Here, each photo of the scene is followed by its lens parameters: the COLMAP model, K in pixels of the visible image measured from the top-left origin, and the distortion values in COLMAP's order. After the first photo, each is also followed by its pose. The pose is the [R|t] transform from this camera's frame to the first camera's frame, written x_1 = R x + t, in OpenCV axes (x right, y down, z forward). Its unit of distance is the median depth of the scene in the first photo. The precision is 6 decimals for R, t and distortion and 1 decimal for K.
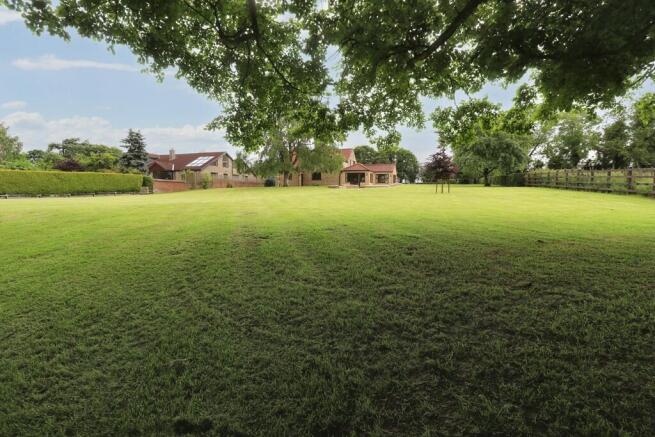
lens RADIAL K [[302.6, 0, 325.3], [0, 302.6, 219.1], [0, 0, 1]] dist [-0.003055, 0.002446]
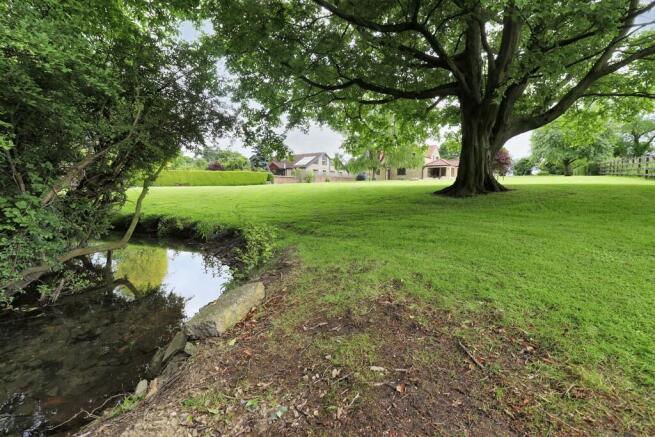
lens RADIAL K [[302.6, 0, 328.3], [0, 302.6, 216.6], [0, 0, 1]] dist [-0.003055, 0.002446]
pose [[0.960330, 0.023323, -0.277891, 0.028549], [-0.022925, 0.999726, 0.004682, 0.031369], [0.277924, 0.001874, 0.960601, -0.175930]]
